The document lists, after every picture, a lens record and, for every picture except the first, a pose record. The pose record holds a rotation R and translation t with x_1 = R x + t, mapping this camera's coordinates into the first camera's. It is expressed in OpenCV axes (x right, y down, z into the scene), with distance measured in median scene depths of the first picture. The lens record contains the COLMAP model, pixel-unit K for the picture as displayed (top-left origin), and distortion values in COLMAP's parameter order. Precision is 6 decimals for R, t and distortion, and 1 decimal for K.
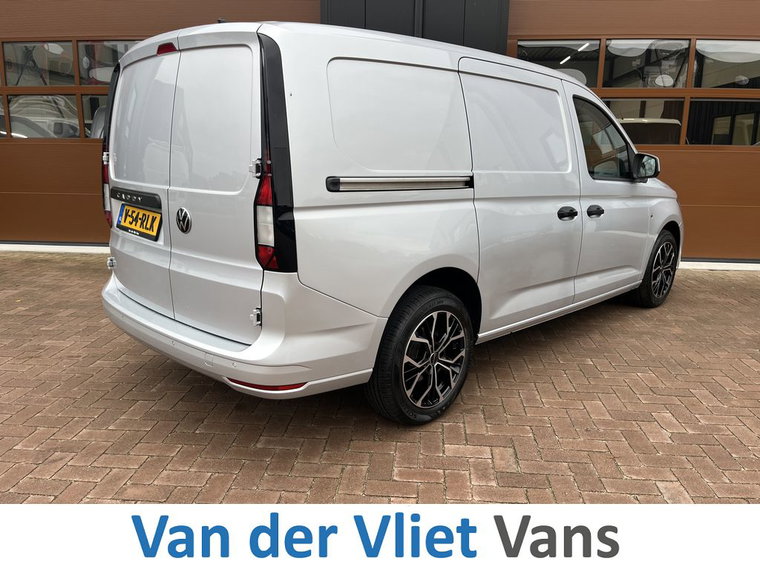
lens RADIAL K [[594.8, 0, 380.0], [0, 594.8, 285.0], [0, 0, 1]] dist [0.067723, -0.109102]
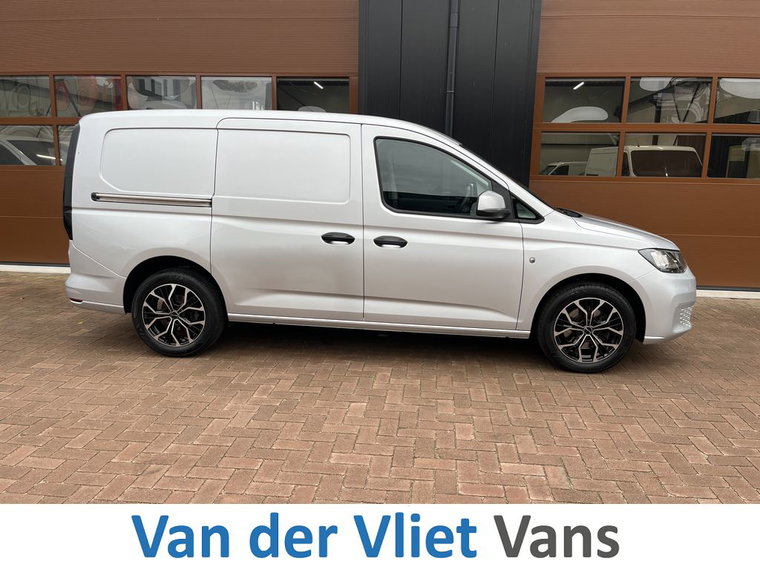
lens RADIAL K [[593.6, 0, 377.5], [0, 593.6, 294.5], [0, 0, 1]] dist [0.064402, -0.099076]
pose [[0.999799, 0.009403, -0.017708, -0.083100], [-0.009701, 0.999812, -0.016803, -0.017473], [0.017547, 0.016972, 0.999702, -0.085442]]
